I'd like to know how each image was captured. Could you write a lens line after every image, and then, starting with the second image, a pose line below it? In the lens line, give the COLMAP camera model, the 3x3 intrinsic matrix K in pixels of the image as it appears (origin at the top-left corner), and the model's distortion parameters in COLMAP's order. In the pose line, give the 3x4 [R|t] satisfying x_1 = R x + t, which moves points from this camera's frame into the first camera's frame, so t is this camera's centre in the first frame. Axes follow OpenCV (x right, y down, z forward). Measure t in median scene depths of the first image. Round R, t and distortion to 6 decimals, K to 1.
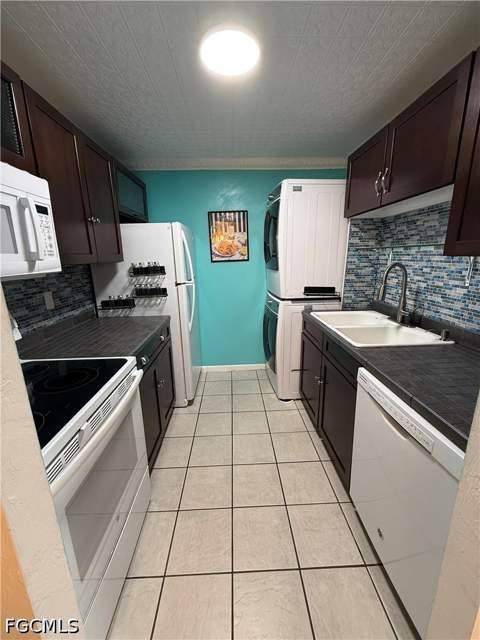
lens RADIAL K [[253.3, 0, 239.6], [0, 253.3, 317.2], [0, 0, 1]] dist [-0.002565, -0.000350]
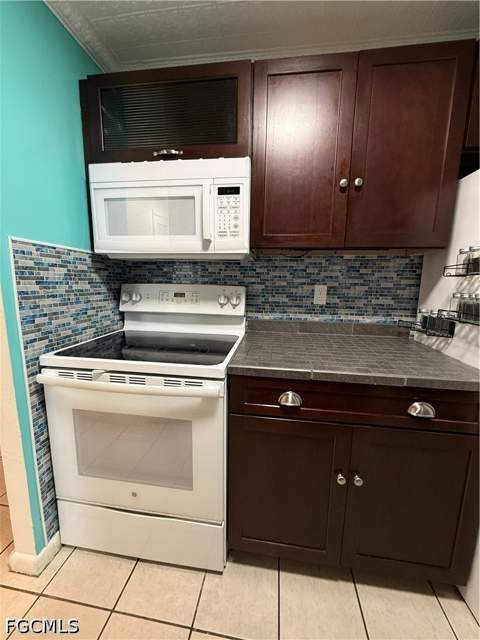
lens RADIAL K [[253.3, 0, 240.5], [0, 253.3, 317.1], [0, 0, 1]] dist [-0.002565, -0.000350]
pose [[-0.174414, 0.163921, -0.970932, 0.191855], [-0.242175, 0.948617, 0.203657, -0.108768], [0.954427, 0.270656, -0.125755, 0.888839]]
